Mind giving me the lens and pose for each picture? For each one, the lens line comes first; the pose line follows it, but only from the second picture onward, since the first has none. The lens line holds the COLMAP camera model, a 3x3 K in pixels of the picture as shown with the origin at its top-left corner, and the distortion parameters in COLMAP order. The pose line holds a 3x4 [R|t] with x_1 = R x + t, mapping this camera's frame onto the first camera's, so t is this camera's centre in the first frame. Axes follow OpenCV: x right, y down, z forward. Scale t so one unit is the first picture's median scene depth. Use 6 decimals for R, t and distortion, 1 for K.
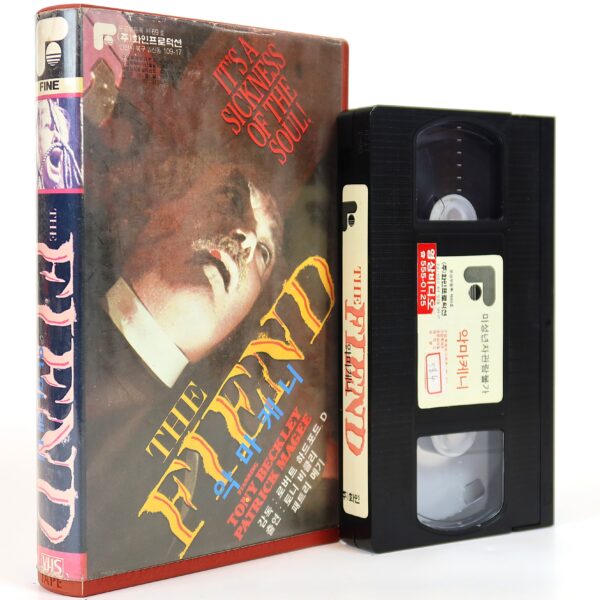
lens RADIAL K [[1311.9, 0, 300.0], [0, 1311.9, 300.0], [0, 0, 1]] dist [-0.006600, 0.030507]
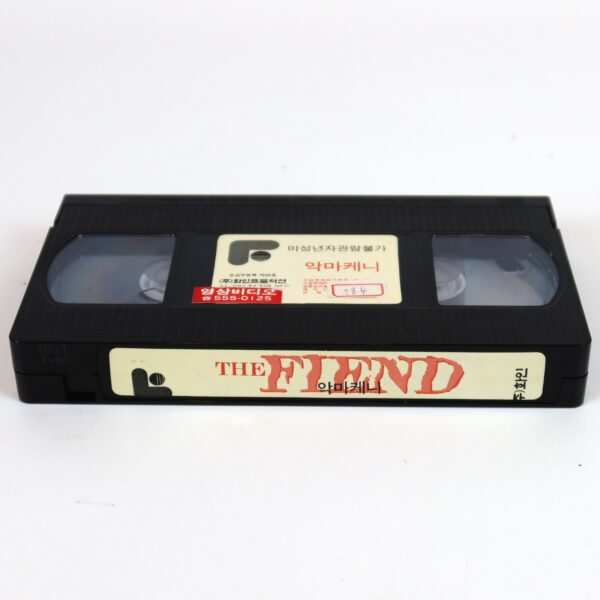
lens RADIAL K [[1311.9, 0, 300.0], [0, 1311.9, 300.0], [0, 0, 1]] dist [-0.006600, 0.030507]
pose [[0.021826, -0.898983, 0.437440, -0.280000], [0.997601, -0.009170, -0.068621, 0.084311], [0.065701, 0.437888, 0.896625, 0.322608]]
